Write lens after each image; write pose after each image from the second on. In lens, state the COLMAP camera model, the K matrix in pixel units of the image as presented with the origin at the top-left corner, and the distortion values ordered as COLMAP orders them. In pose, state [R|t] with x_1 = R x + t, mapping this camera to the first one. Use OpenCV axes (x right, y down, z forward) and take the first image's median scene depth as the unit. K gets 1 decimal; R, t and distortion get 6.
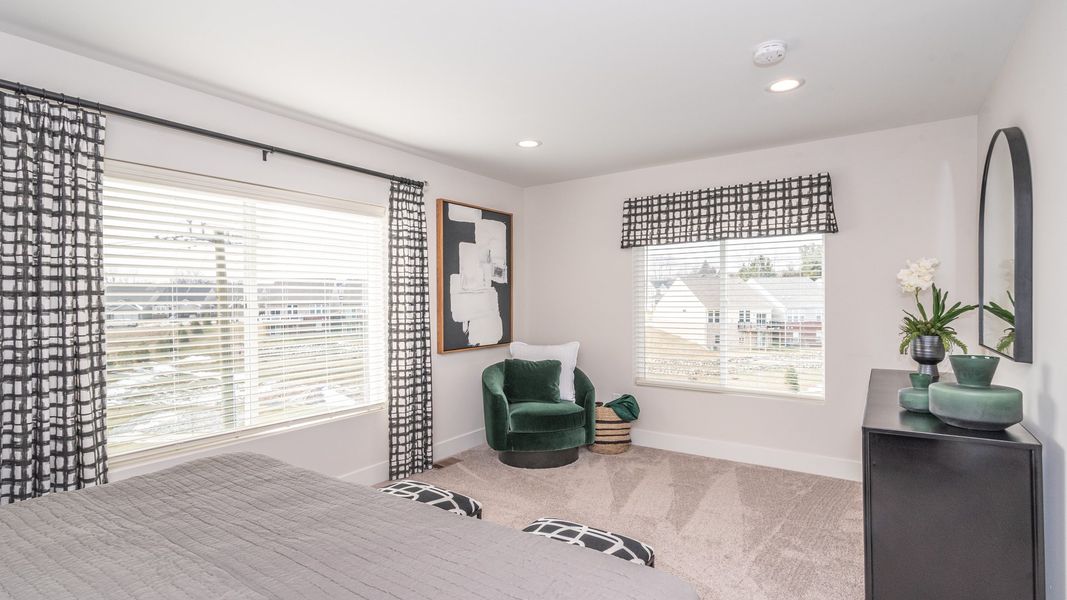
lens RADIAL K [[498.8, 0, 536.3], [0, 498.8, 298.5], [0, 0, 1]] dist [0.026037, -0.001896]
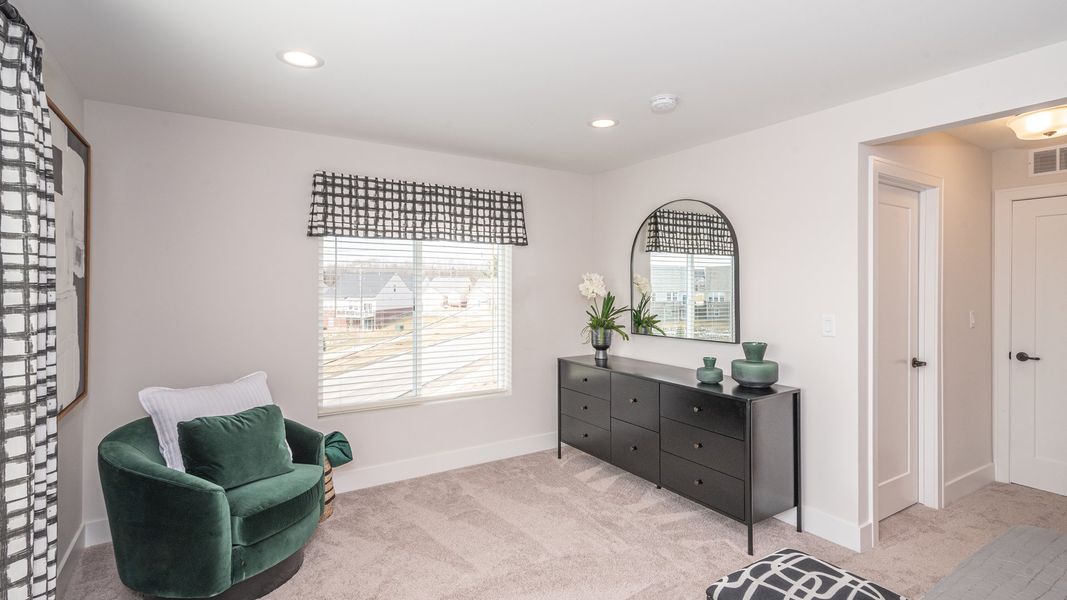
lens RADIAL K [[498.8, 0, 540.7], [0, 498.8, 291.8], [0, 0, 1]] dist [0.026037, -0.001896]
pose [[0.429761, 0.005685, 0.902925, -0.390952], [0.002872, 0.999967, -0.007663, -0.013056], [-0.902938, 0.005886, 0.429730, 0.417307]]
